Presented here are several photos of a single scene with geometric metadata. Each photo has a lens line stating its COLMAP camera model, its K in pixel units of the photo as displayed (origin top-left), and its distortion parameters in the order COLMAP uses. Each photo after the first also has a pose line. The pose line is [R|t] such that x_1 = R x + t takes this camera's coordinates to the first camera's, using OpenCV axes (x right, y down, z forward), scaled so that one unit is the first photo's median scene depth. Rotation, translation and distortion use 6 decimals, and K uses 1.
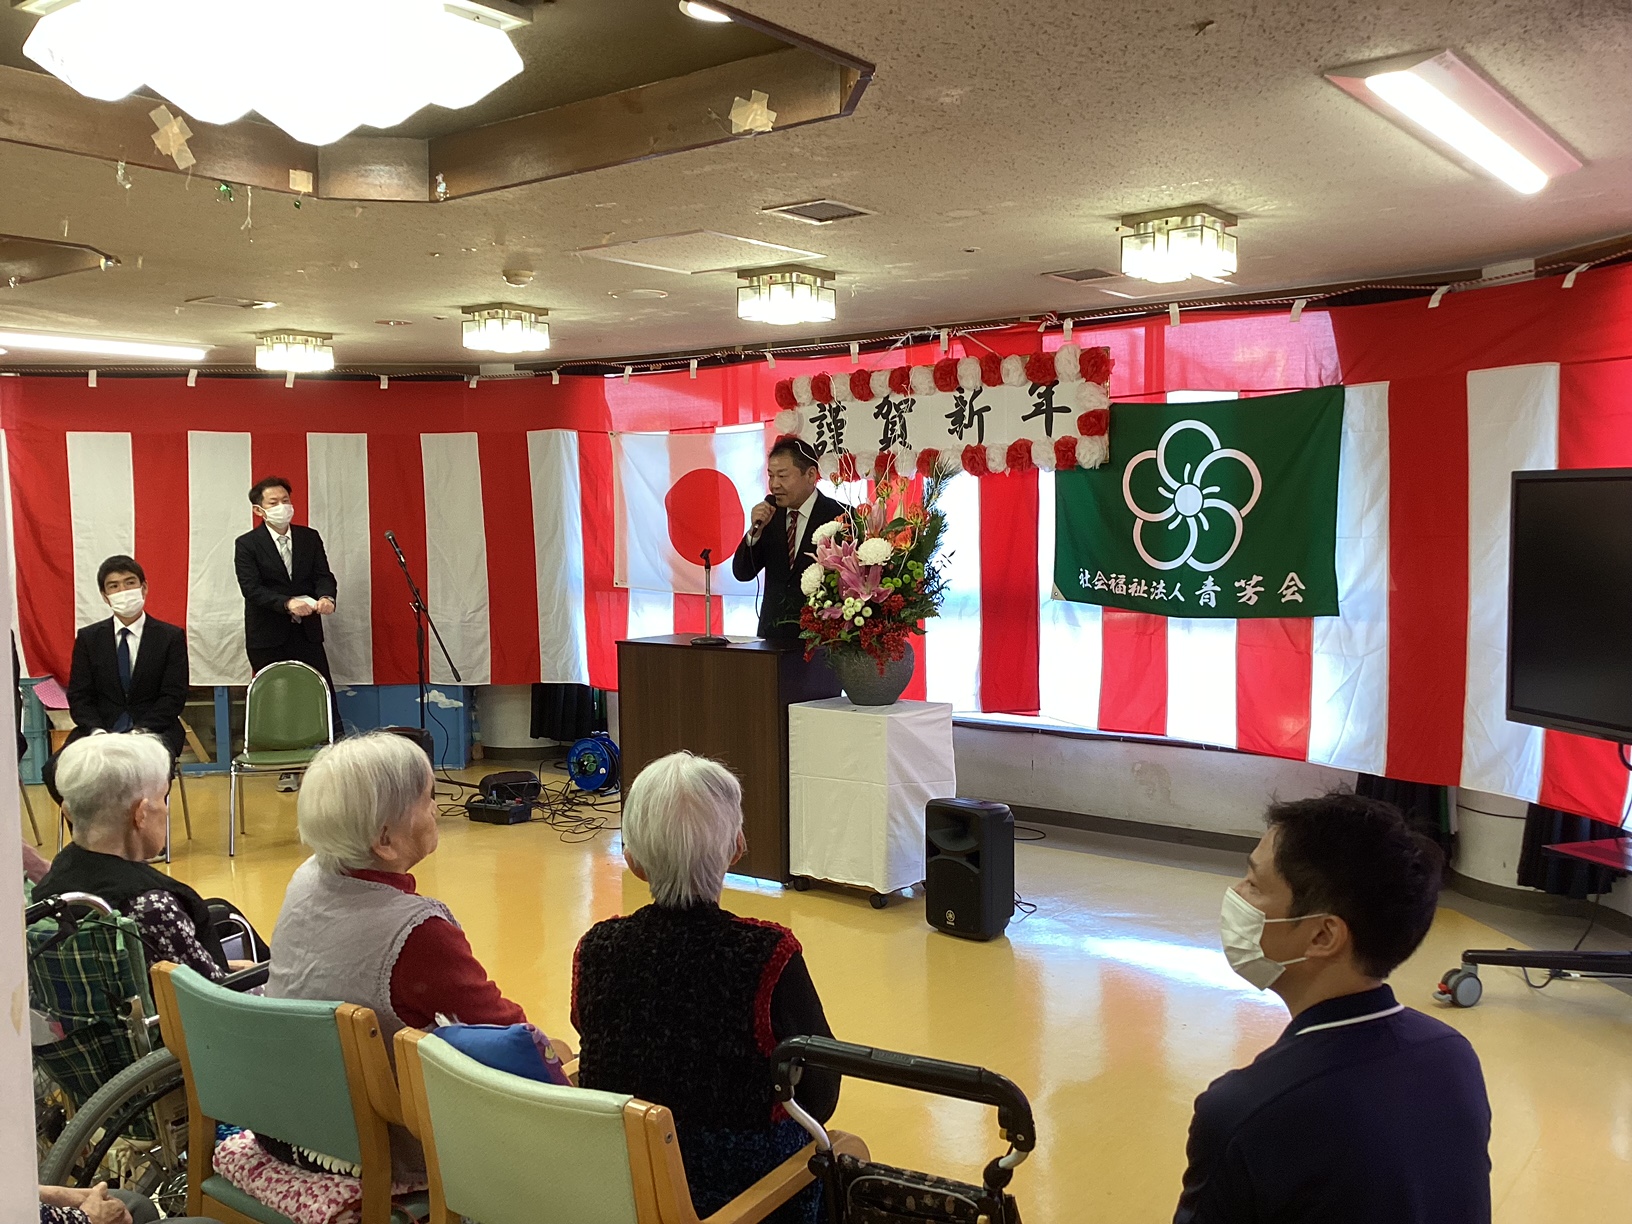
lens RADIAL K [[1478.2, 0, 810.1], [0, 1478.2, 610.2], [0, 0, 1]] dist [0.086840, -0.145868]
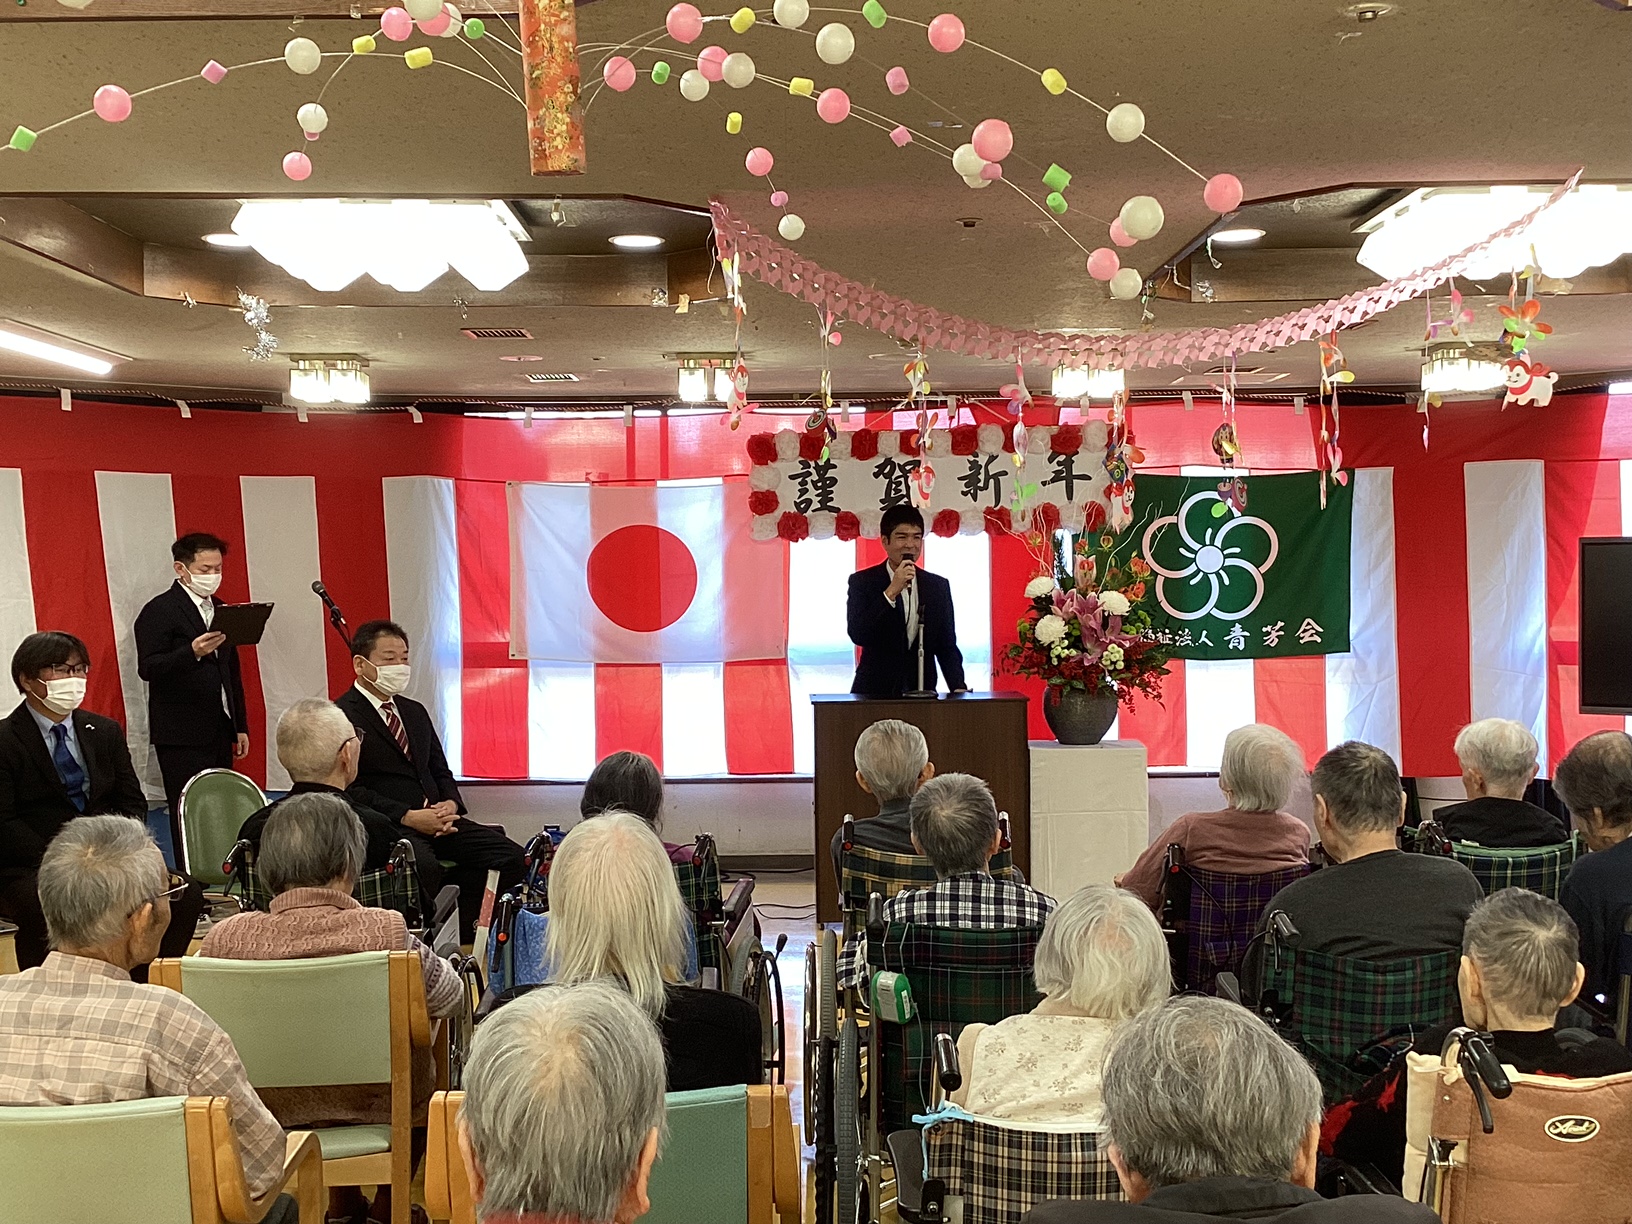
lens RADIAL K [[2041.4, 0, 816.0], [0, 2041.4, 615.6], [0, 0, 1]] dist [0.081832, 0.000000]
pose [[0.792917, -0.013921, 0.609170, -0.905047], [0.045163, 0.998332, -0.035971, 0.012790], [-0.607653, 0.056034, 0.792223, -0.074541]]
